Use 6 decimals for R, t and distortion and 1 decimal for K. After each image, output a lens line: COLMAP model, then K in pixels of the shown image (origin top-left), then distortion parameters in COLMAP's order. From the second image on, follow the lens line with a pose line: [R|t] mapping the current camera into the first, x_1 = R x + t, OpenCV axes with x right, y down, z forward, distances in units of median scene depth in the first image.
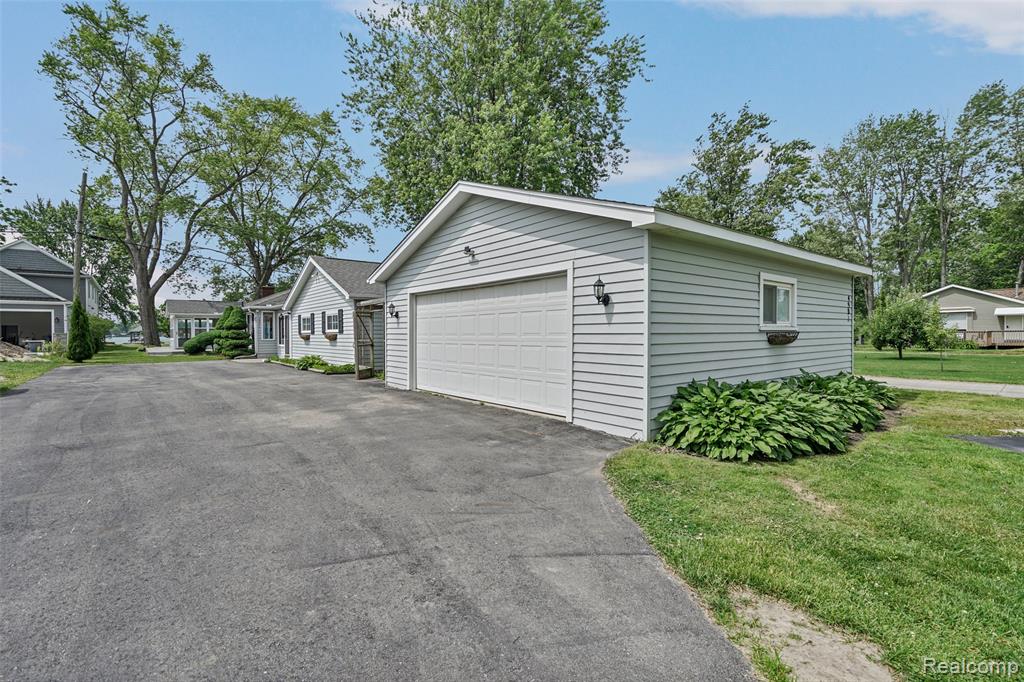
lens RADIAL K [[472.6, 0, 512.0], [0, 472.6, 341.0], [0, 0, 1]] dist [-0.000775, 0.000042]
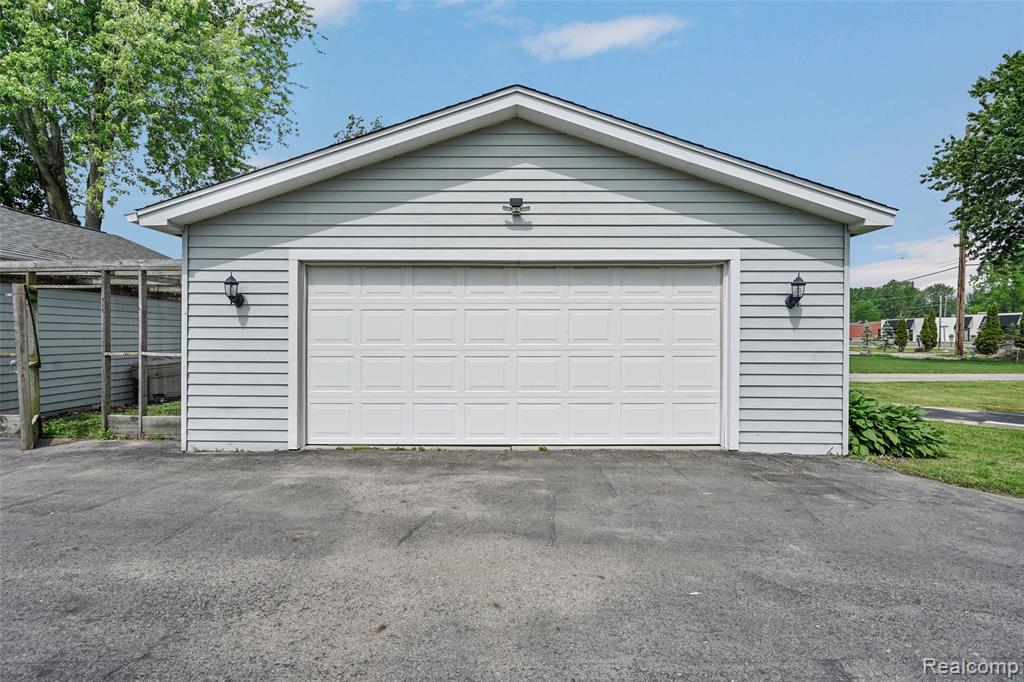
lens RADIAL K [[440.1, 0, 512.0], [0, 440.1, 341.0], [0, 0, 1]] dist [-0.046415, -0.000219]
pose [[0.631248, 0.000942, 0.775581, -0.435235], [0.009572, 0.999914, -0.009006, -0.006414], [-0.775522, 0.013109, 0.631184, 0.520678]]
